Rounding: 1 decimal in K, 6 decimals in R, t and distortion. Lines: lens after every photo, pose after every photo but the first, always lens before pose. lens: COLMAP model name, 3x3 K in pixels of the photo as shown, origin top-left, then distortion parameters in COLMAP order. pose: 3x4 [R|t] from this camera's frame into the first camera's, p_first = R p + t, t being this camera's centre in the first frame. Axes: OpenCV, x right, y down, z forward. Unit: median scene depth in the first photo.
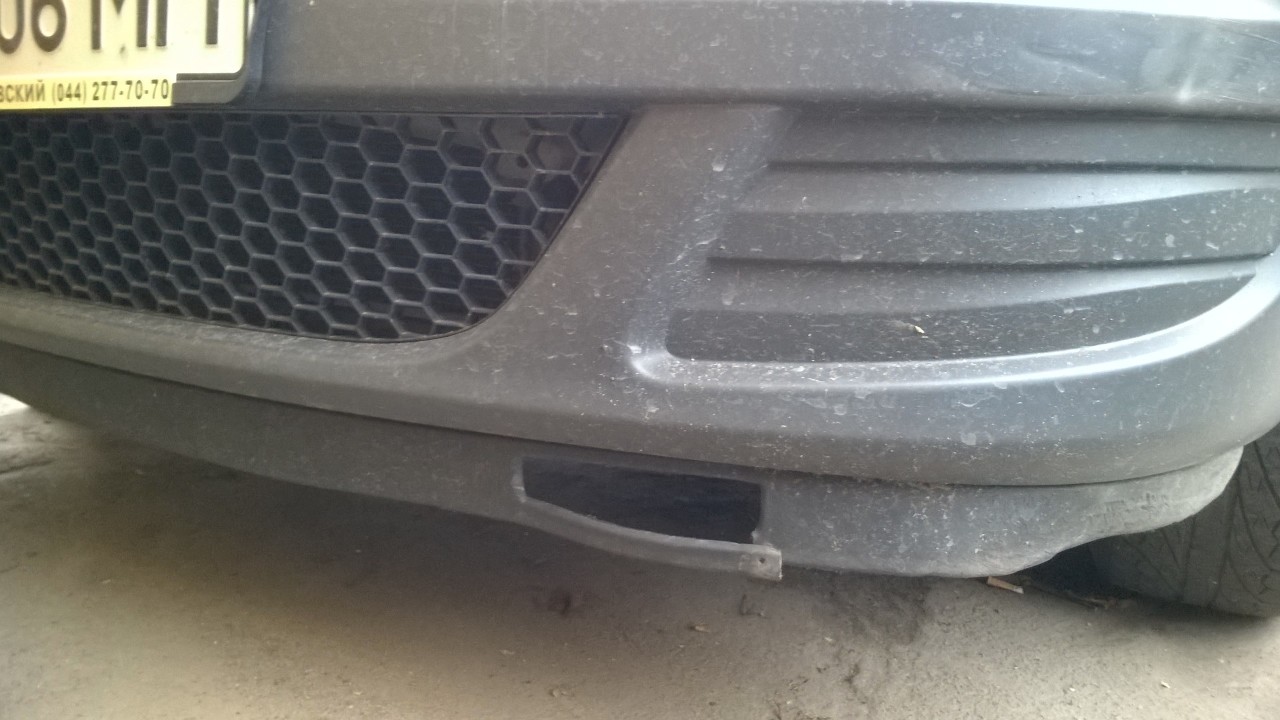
lens RADIAL K [[970.9, 0, 640.0], [0, 970.9, 360.0], [0, 0, 1]] dist [0.050324, -0.136487]
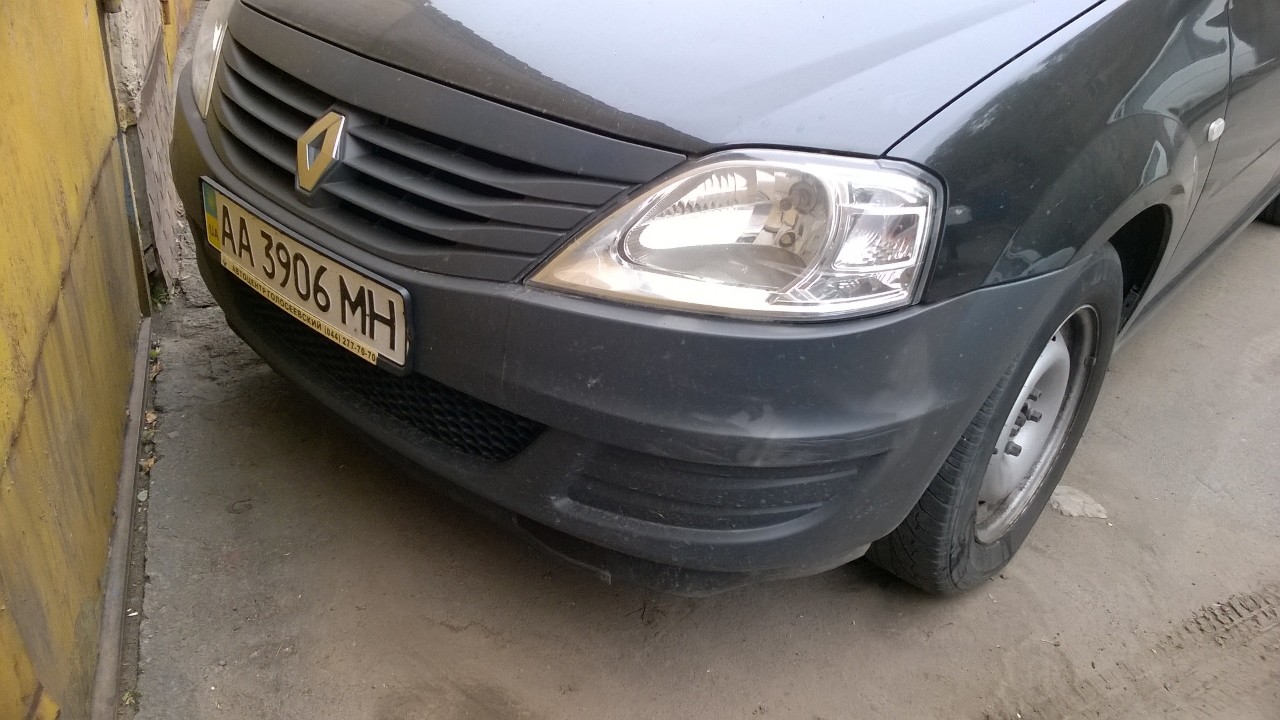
lens RADIAL K [[970.9, 0, 640.0], [0, 970.9, 360.0], [0, 0, 1]] dist [0.050324, -0.136487]
pose [[0.977911, 0.138950, -0.156154, 0.545137], [-0.085022, 0.946888, 0.310119, -1.120496], [0.190951, -0.289992, 0.937786, -1.159721]]
